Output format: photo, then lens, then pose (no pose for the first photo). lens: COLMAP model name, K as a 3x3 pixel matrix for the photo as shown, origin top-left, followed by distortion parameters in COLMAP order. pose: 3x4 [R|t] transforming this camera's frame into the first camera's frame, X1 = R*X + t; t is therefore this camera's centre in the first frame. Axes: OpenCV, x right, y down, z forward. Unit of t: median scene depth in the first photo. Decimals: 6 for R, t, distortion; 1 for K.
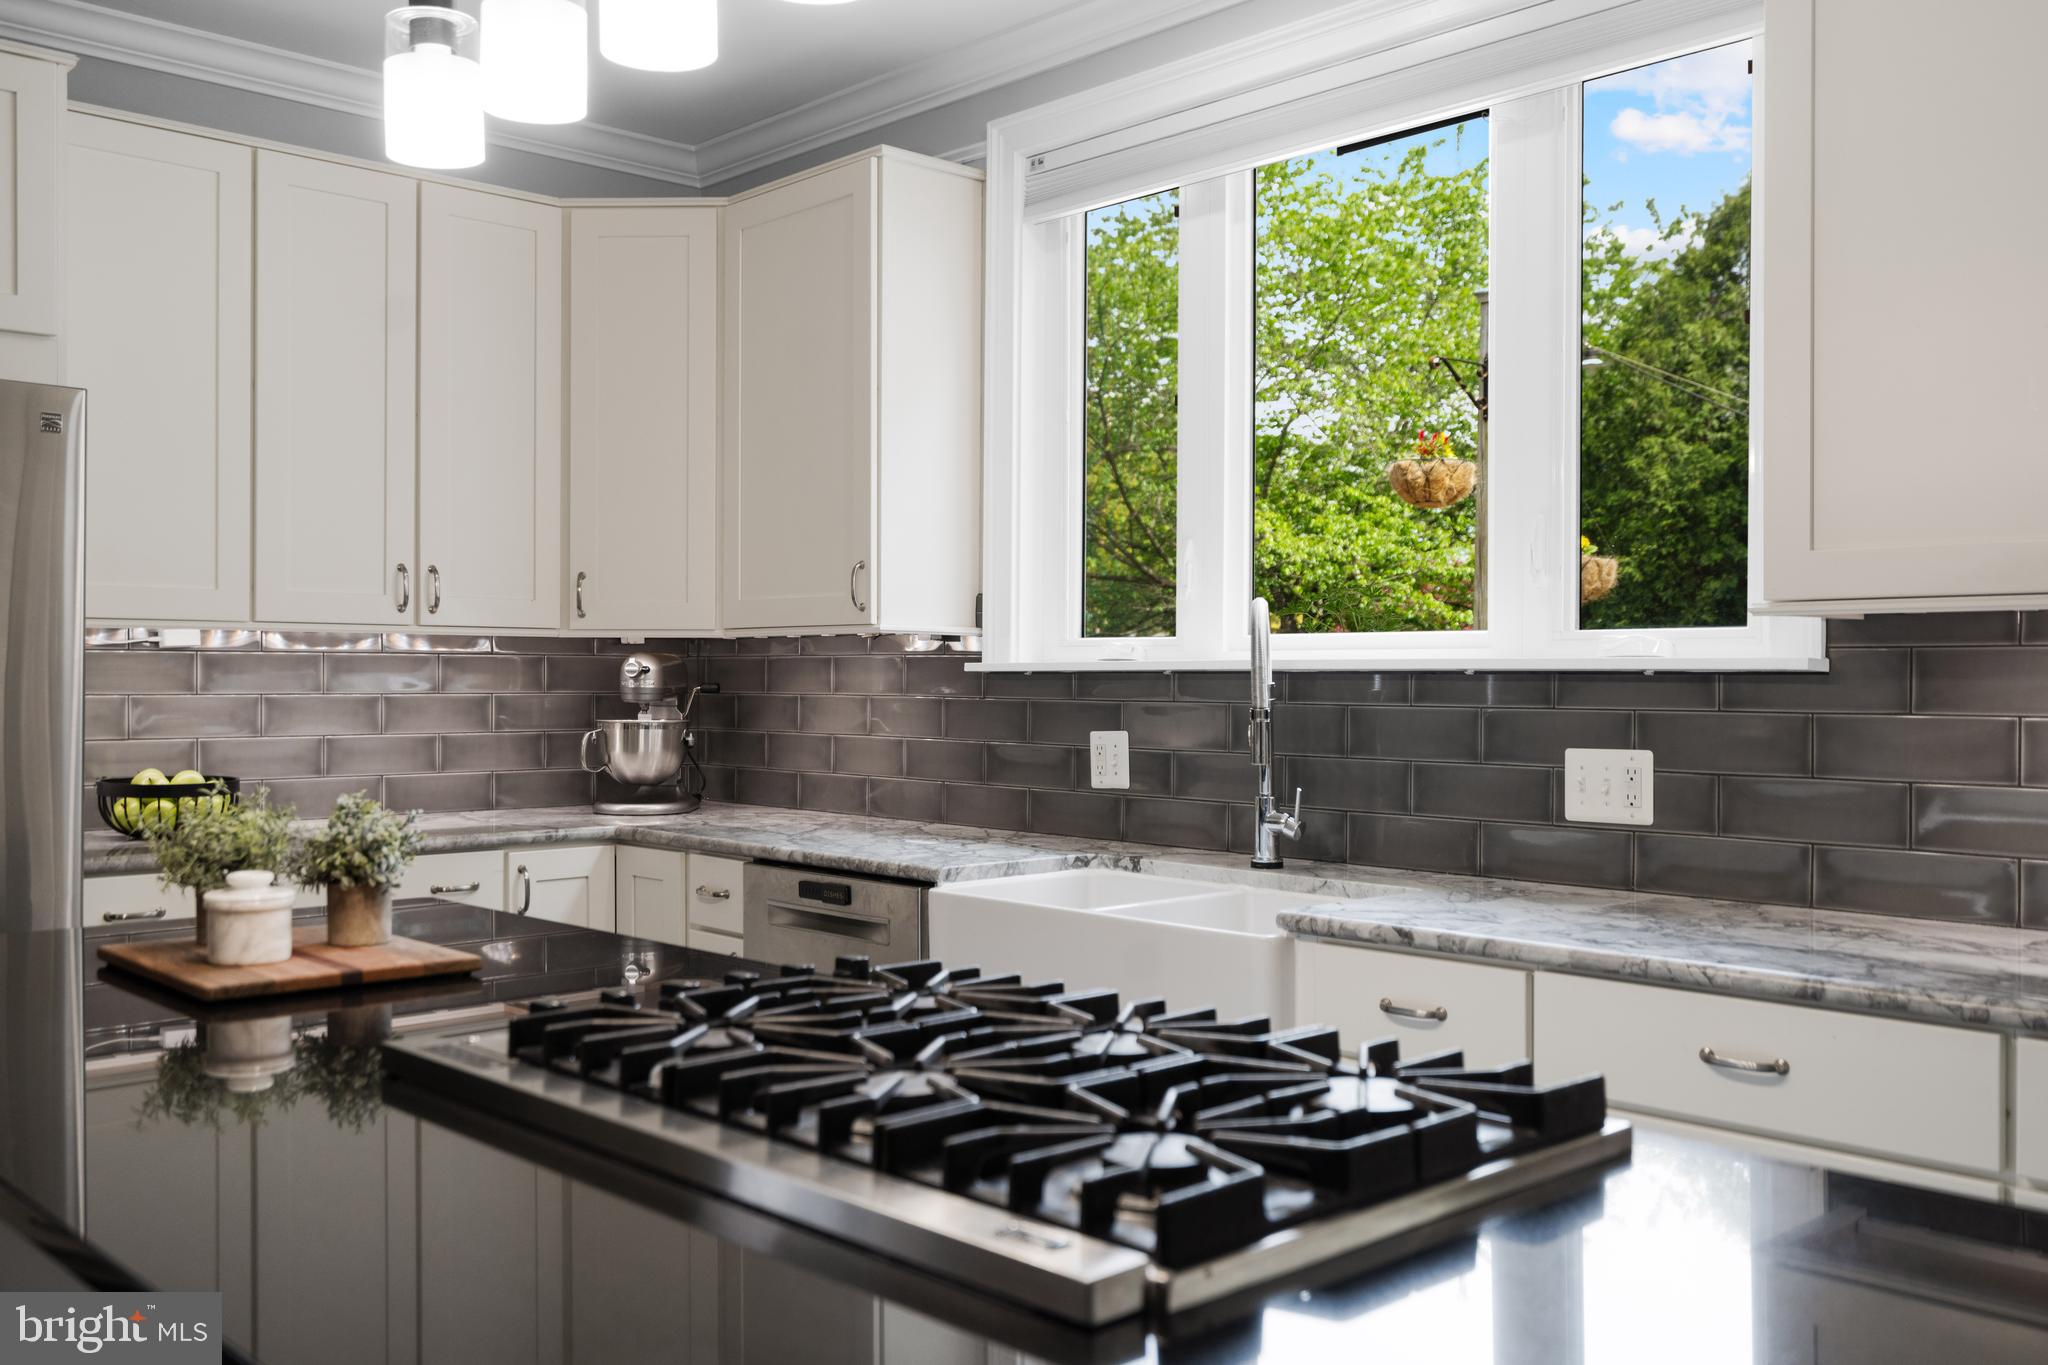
lens RADIAL K [[1804.1, 0, 1025.2], [0, 1804.1, 681.1], [0, 0, 1]] dist [-0.012001, 0.003634]
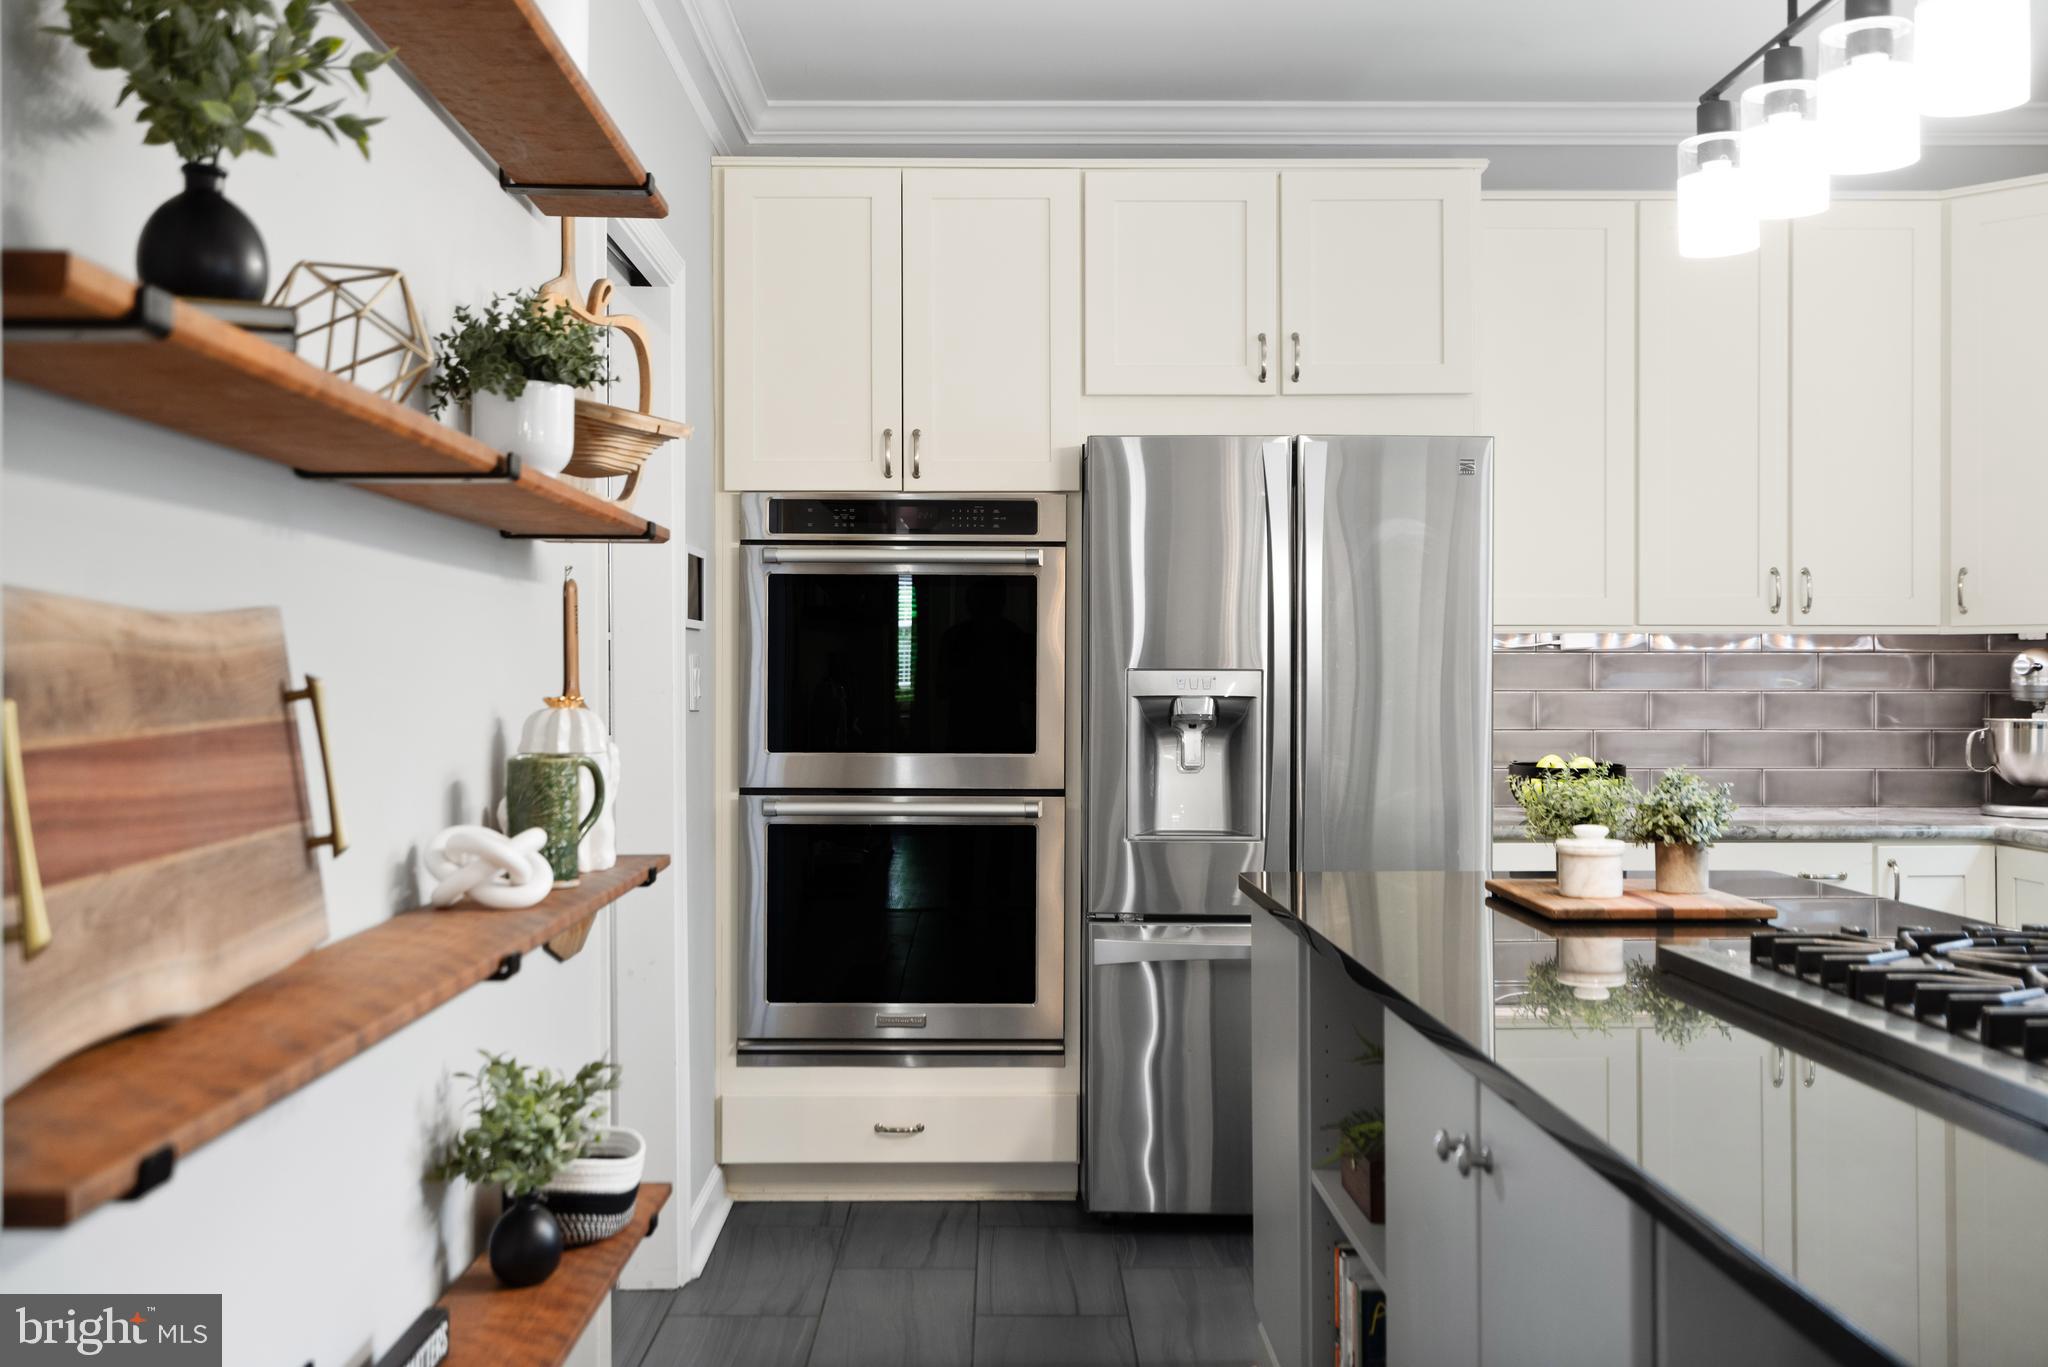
lens RADIAL K [[2069.9, 0, 1027.1], [0, 2069.9, 681.4], [0, 0, 1]] dist [0.001071, 0.000000]
pose [[0.743302, -0.002453, -0.668951, 0.141905], [0.000670, 0.999996, -0.002922, 0.004968], [0.668955, 0.001724, 0.743301, -0.198044]]
